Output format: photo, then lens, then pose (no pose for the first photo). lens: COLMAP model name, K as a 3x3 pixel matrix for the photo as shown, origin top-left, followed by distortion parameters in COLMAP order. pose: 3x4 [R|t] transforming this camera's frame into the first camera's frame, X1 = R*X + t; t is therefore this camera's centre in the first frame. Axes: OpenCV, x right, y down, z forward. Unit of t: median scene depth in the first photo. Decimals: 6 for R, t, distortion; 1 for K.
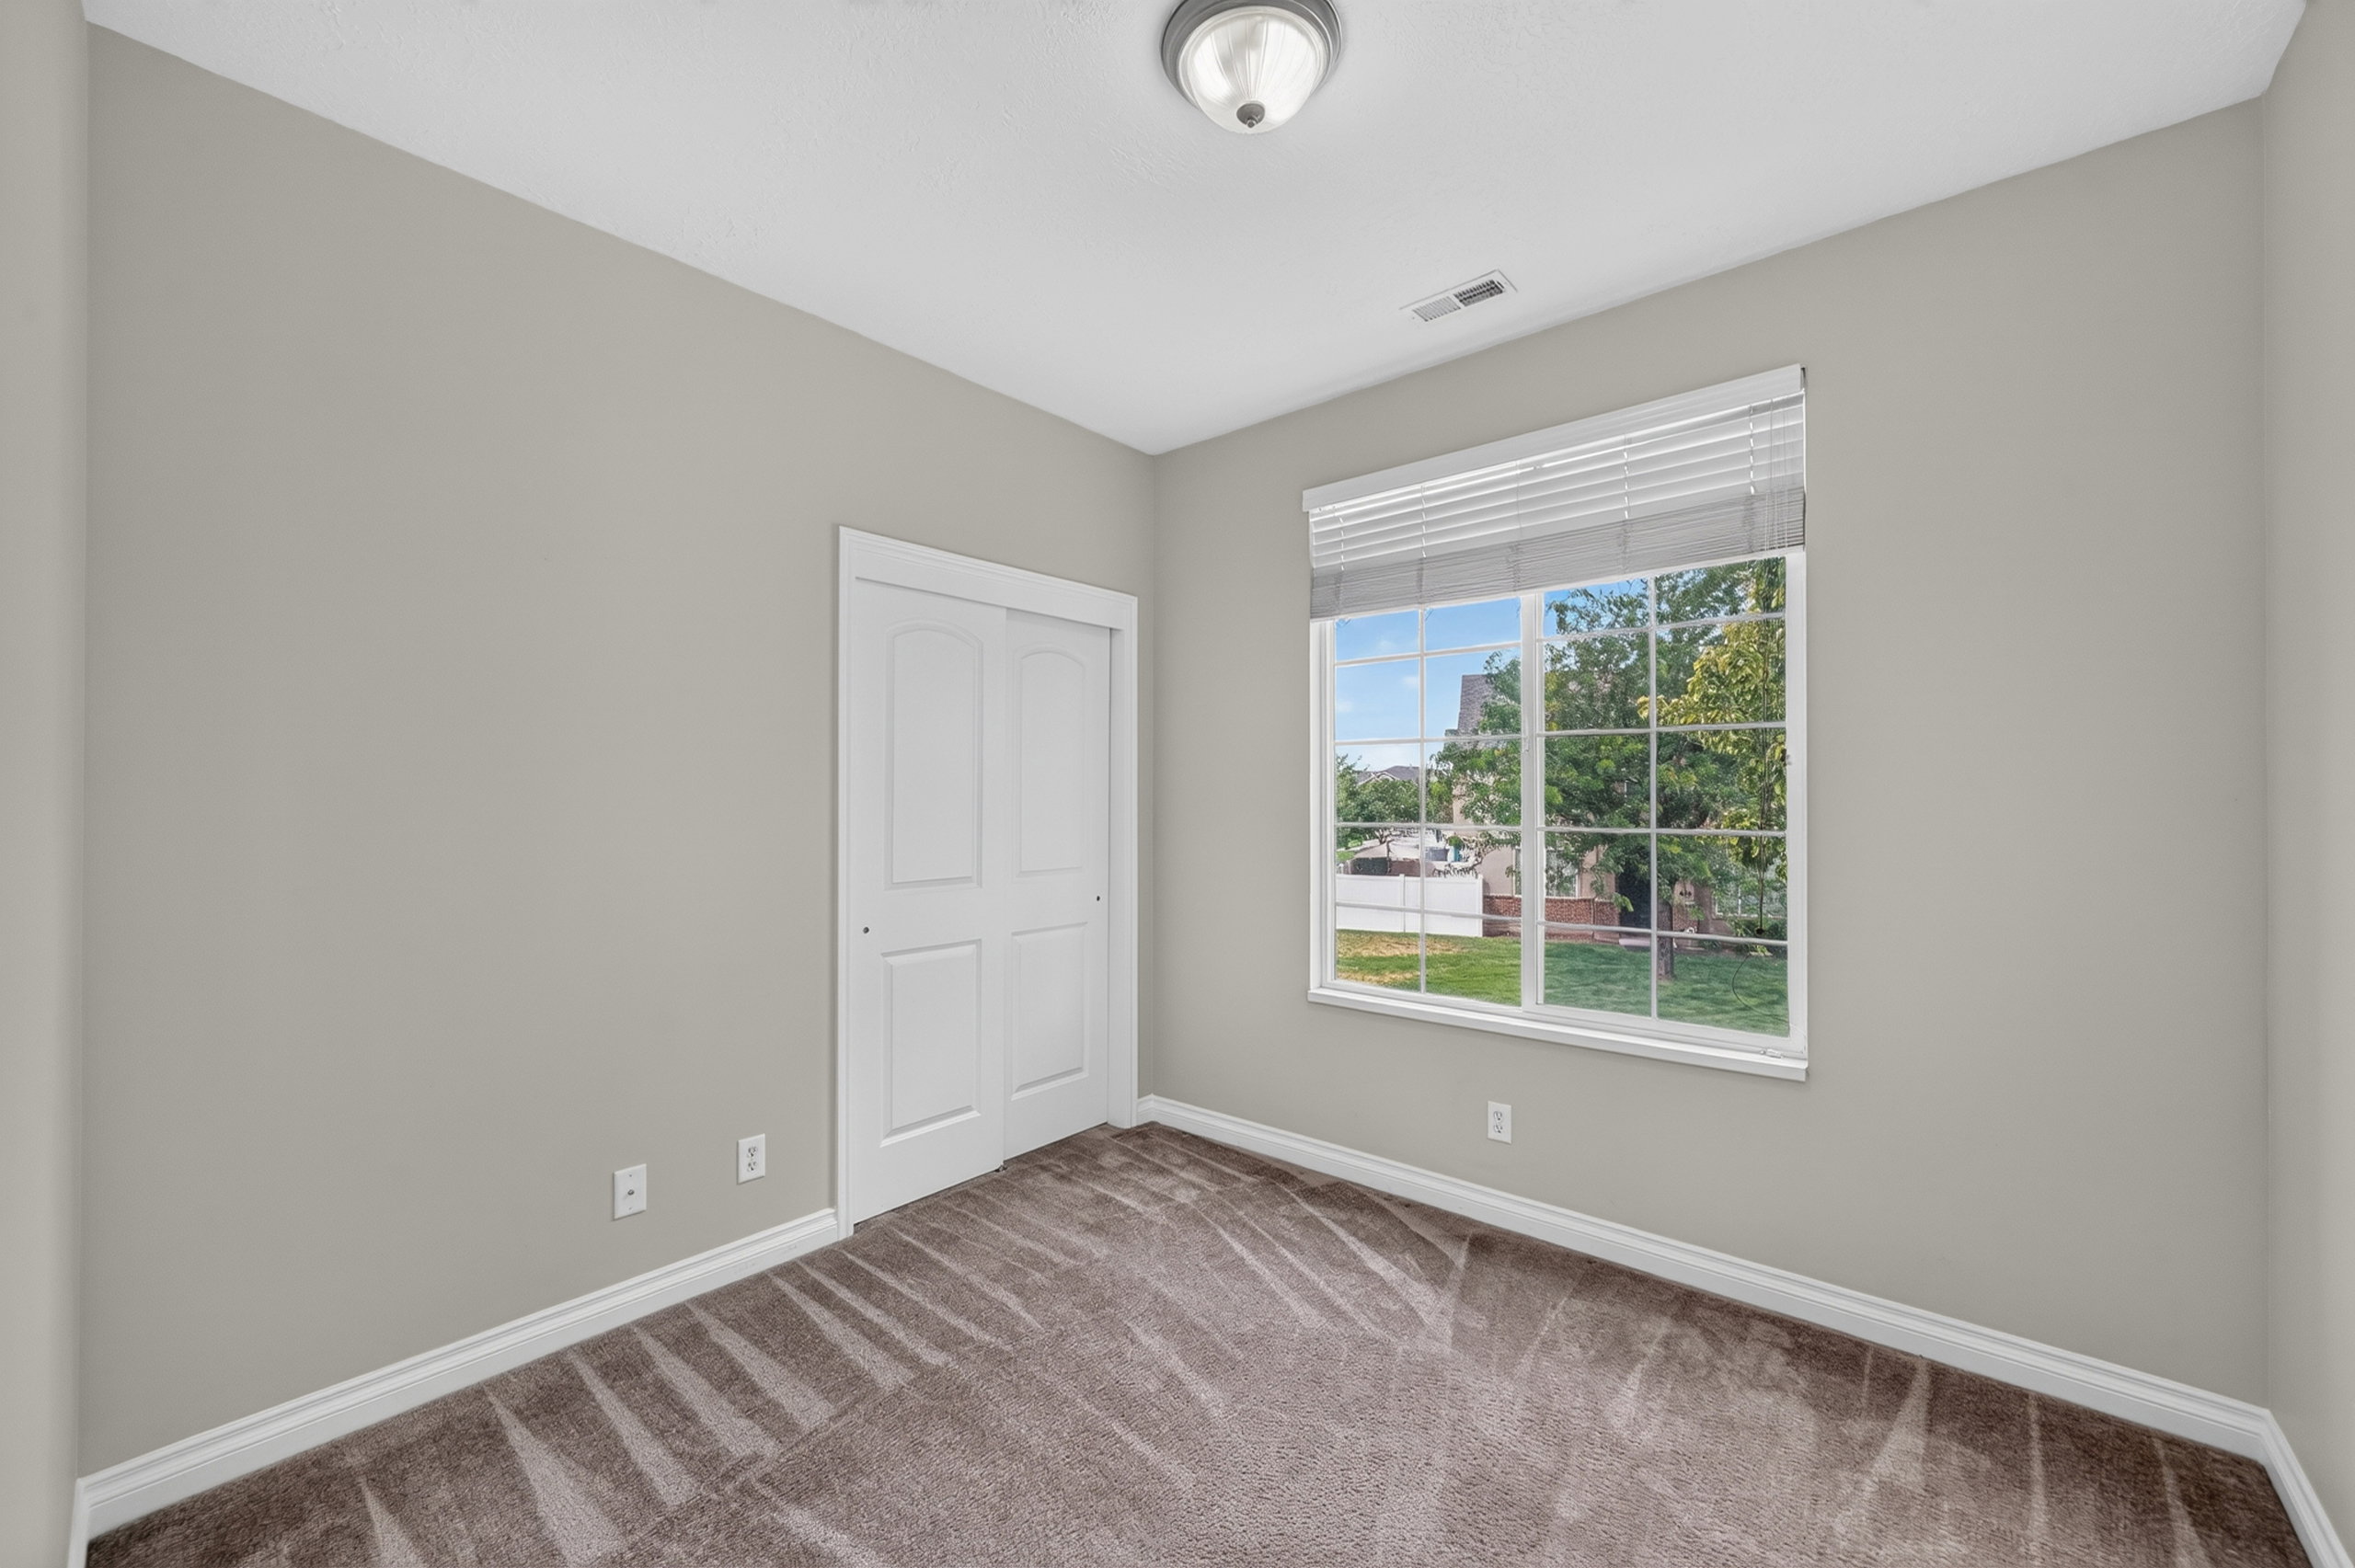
lens RADIAL K [[930.1, 0, 1166.6], [0, 930.1, 794.8], [0, 0, 1]] dist [-0.008973, 0.003567]
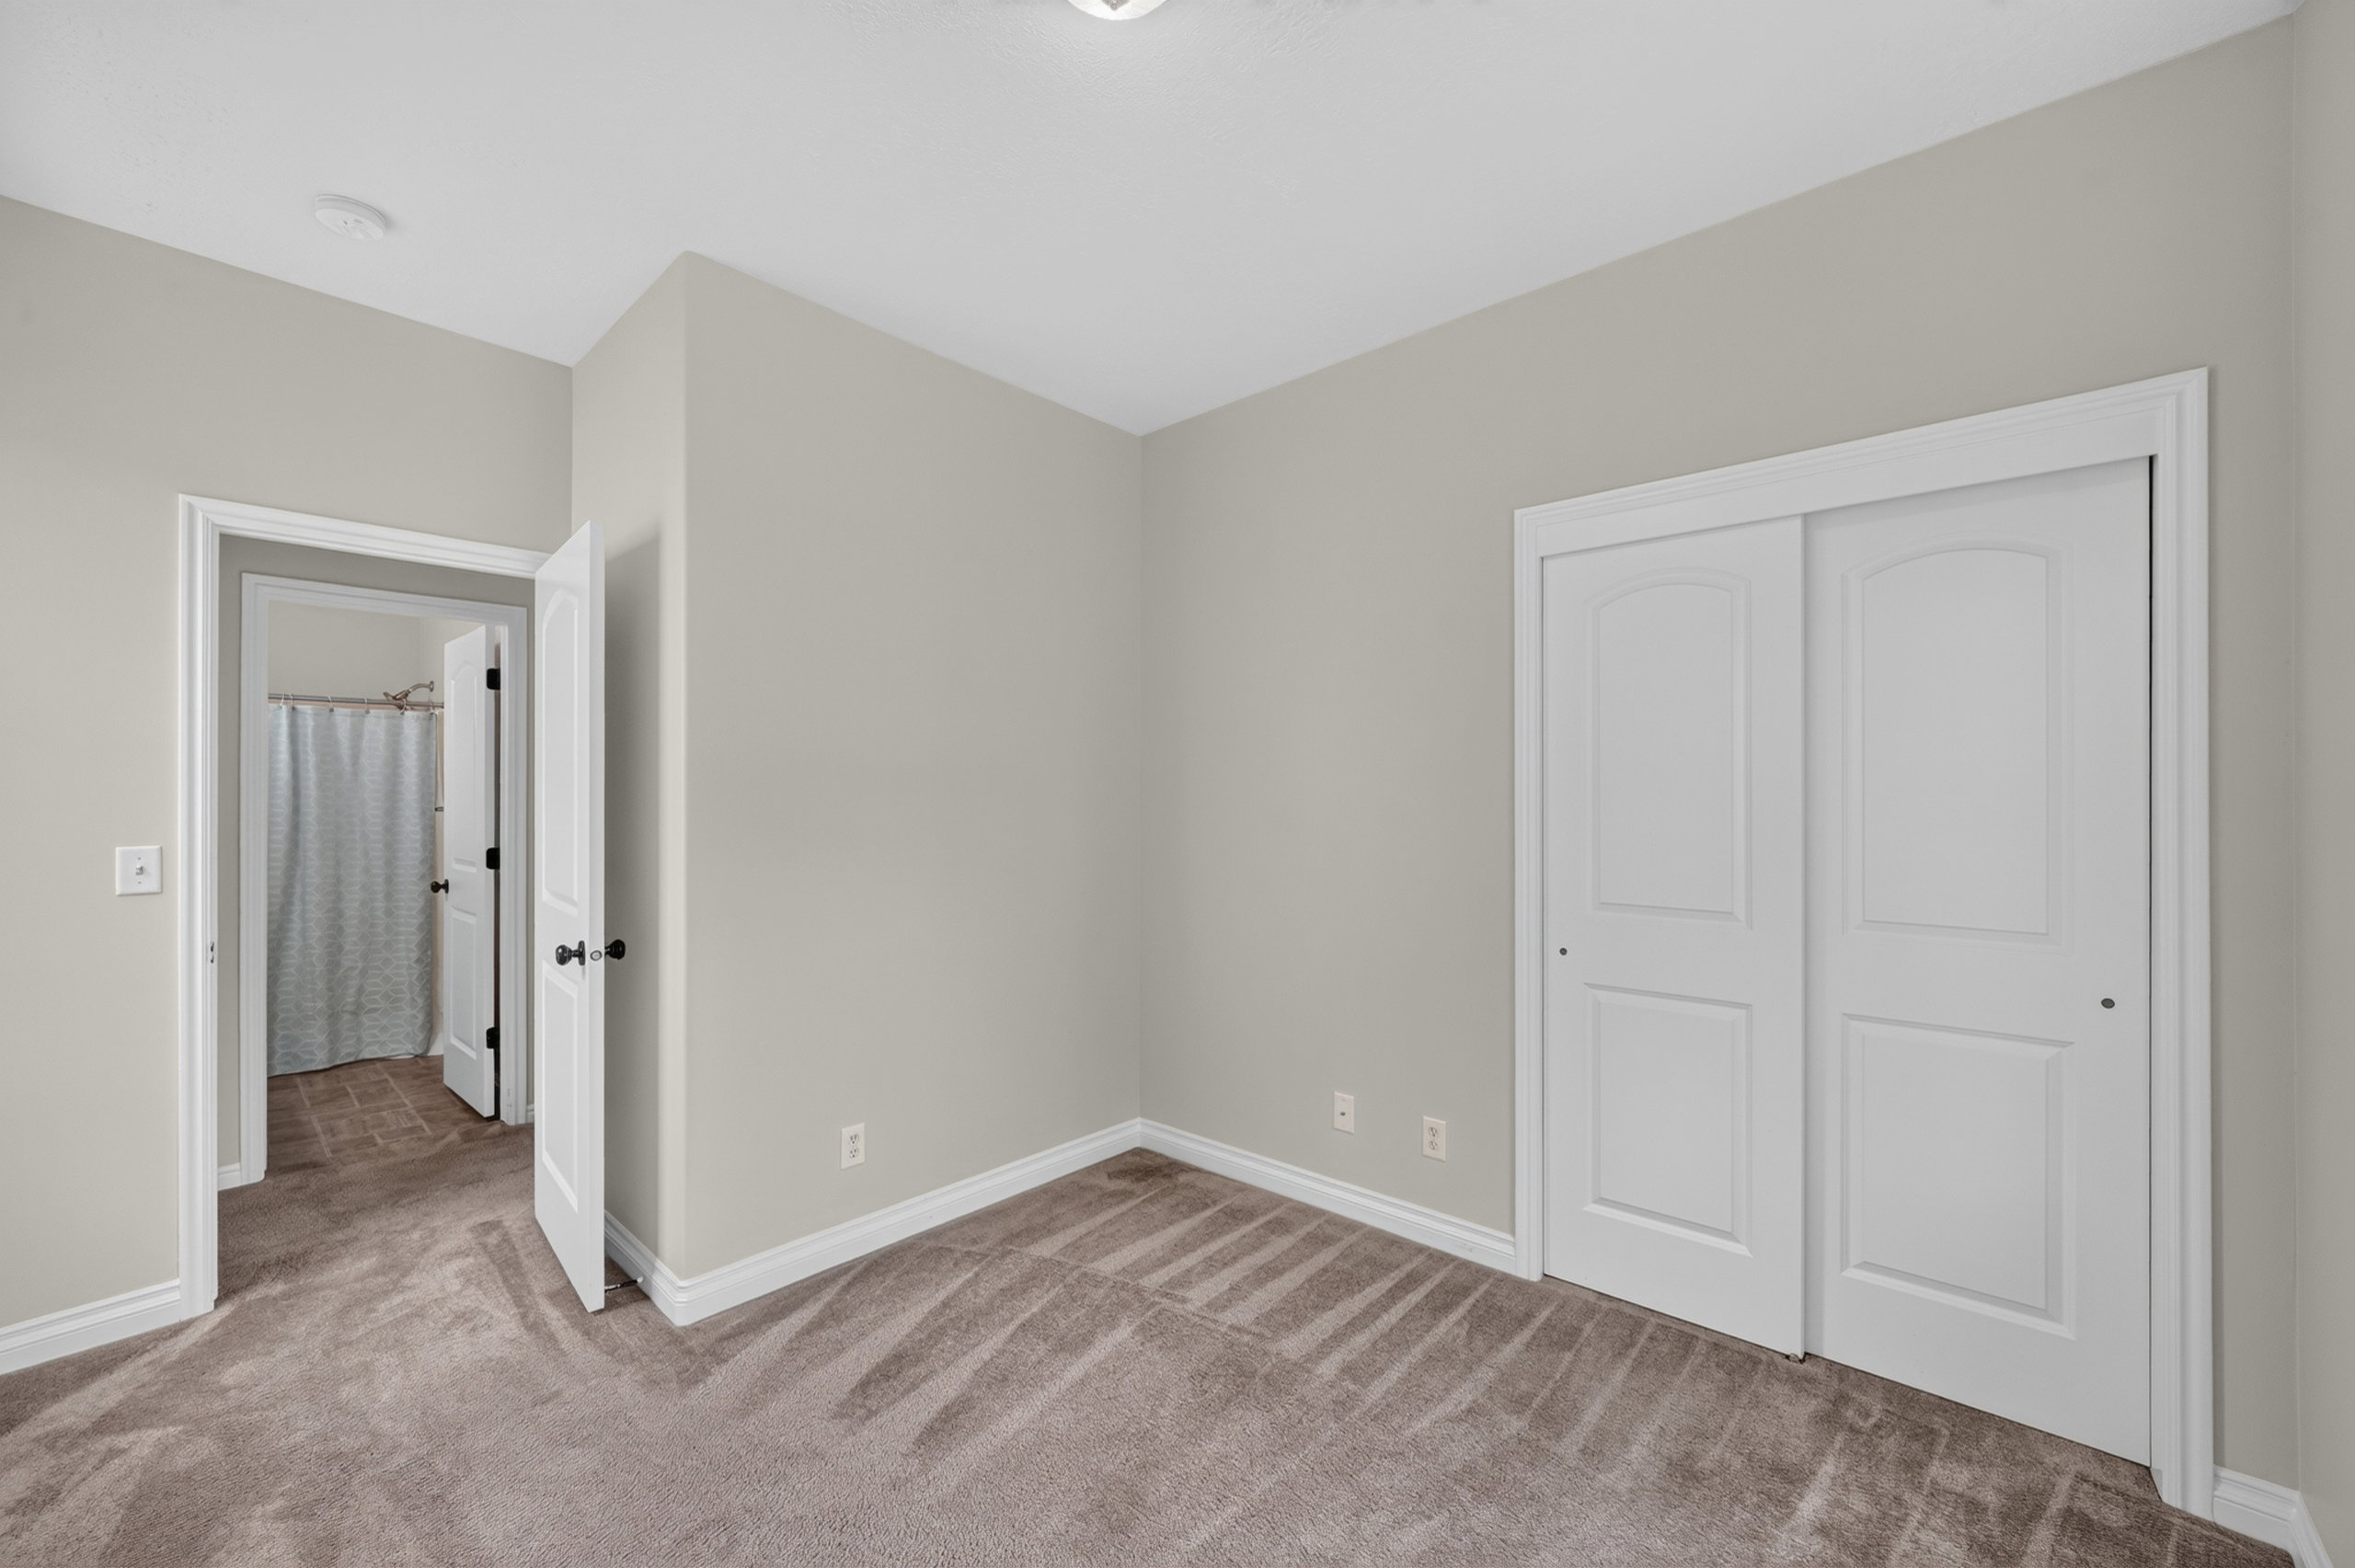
lens RADIAL K [[930.1, 0, 1167.0], [0, 930.1, 789.3], [0, 0, 1]] dist [-0.008973, 0.003567]
pose [[-0.018558, -0.006715, -0.999805, 0.646865], [0.002368, 0.999974, -0.006760, -0.002960], [0.999825, -0.002493, -0.018542, 0.734476]]
